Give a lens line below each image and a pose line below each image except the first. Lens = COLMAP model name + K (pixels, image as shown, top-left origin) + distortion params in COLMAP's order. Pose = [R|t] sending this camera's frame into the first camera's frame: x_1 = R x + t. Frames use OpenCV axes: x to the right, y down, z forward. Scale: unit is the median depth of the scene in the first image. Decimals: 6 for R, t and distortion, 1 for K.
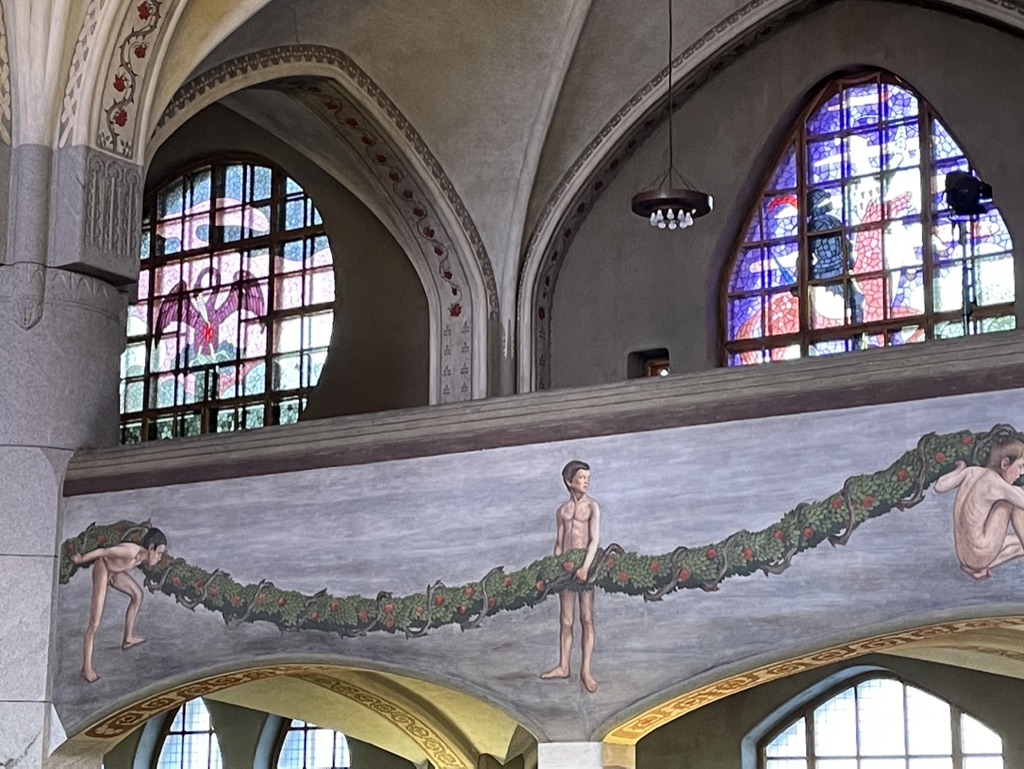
lens RADIAL K [[2189.4, 0, 512.0], [0, 2189.4, 384.5], [0, 0, 1]] dist [0.125345, 0.085848]
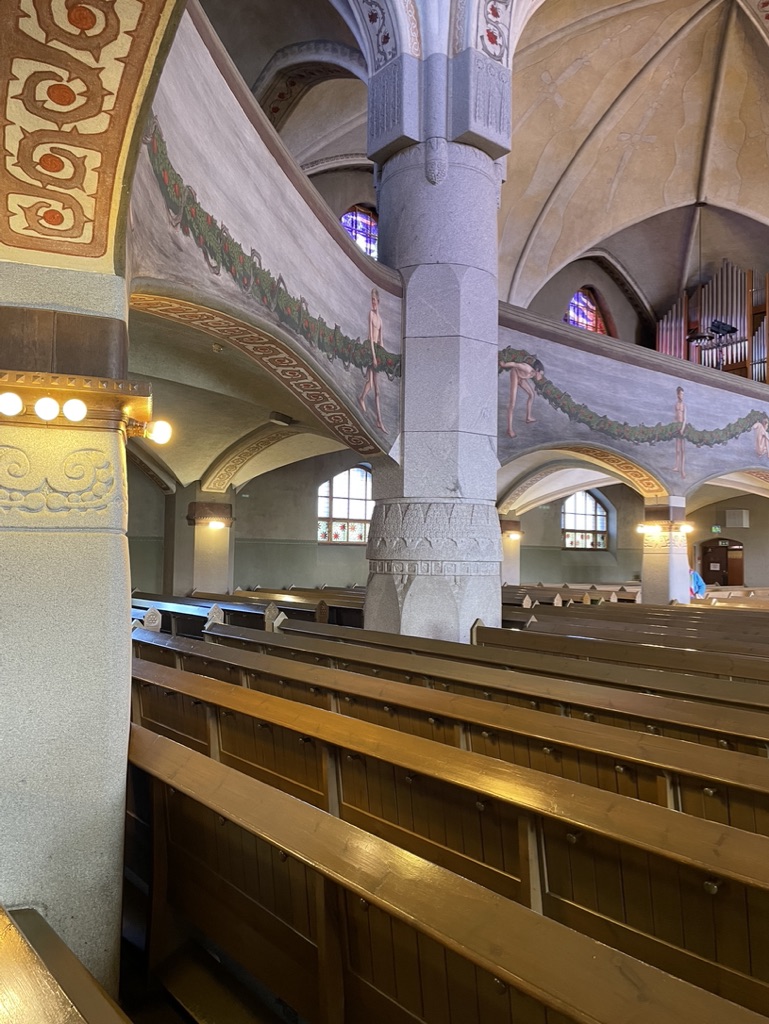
lens RADIAL K [[777.3, 0, 384.5], [0, 777.3, 512.0], [0, 0, 1]] dist [0.104631, -0.135063]
pose [[0.298146, 0.049425, 0.953240, -0.860722], [-0.214019, 0.976693, 0.016298, 0.216952], [-0.930218, -0.208871, 0.301775, 0.946014]]
